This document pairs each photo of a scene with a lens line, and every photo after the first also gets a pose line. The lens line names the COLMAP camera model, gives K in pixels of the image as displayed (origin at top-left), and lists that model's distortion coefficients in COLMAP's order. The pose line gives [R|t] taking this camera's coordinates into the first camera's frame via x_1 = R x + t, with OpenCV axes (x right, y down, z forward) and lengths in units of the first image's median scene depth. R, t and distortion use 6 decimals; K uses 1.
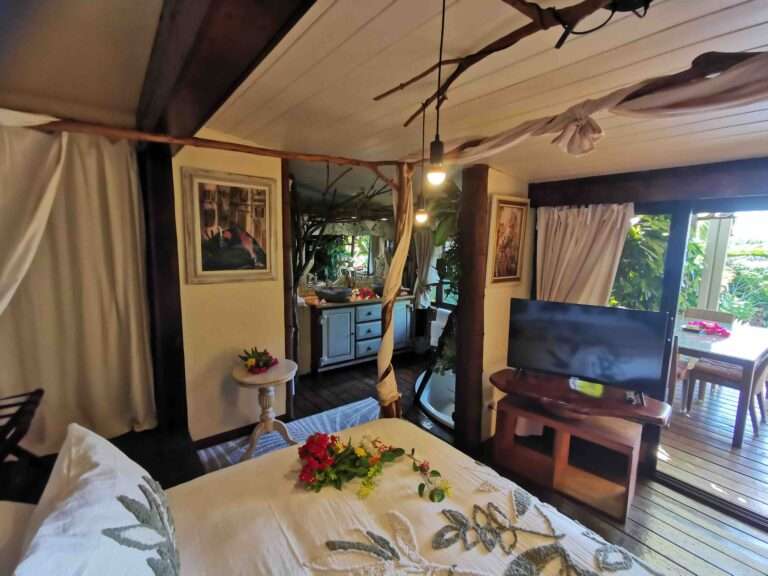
lens RADIAL K [[355.5, 0, 386.7], [0, 355.5, 285.3], [0, 0, 1]] dist [-0.003544, 0.000101]
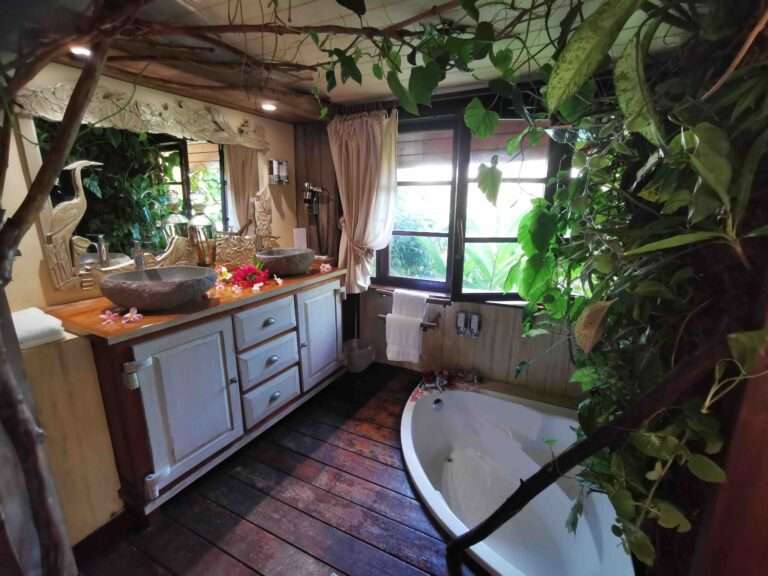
lens RADIAL K [[355.5, 0, 386.7], [0, 355.5, 285.3], [0, 0, 1]] dist [-0.003544, 0.000101]
pose [[0.904499, -0.112432, 0.411390, -0.086108], [0.064080, 0.989502, 0.129539, -0.011297], [-0.421635, -0.090806, 0.902207, 0.537121]]
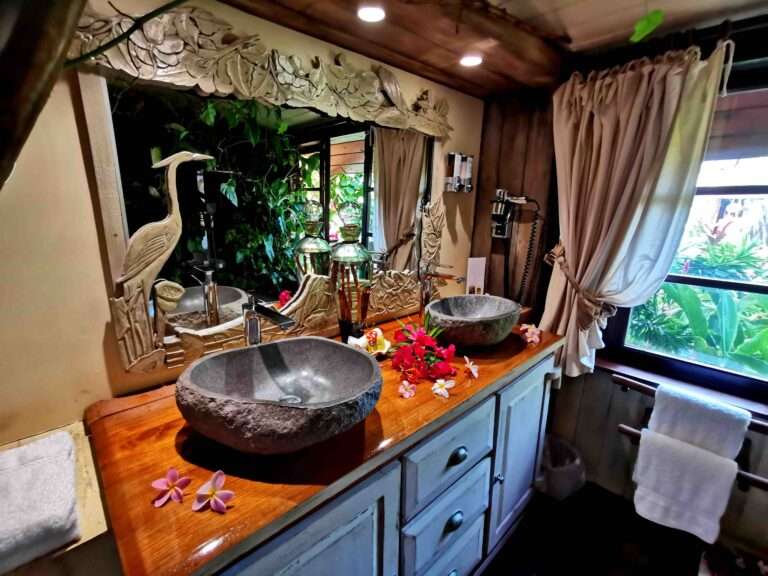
lens RADIAL K [[356.8, 0, 384.0], [0, 356.8, 288.0], [0, 0, 1]] dist [0.003325, 0.000523]
pose [[0.993160, -0.027077, 0.113578, -0.110591], [0.014568, 0.993874, 0.109552, -0.049806], [-0.115848, -0.107148, 0.987471, 0.764290]]
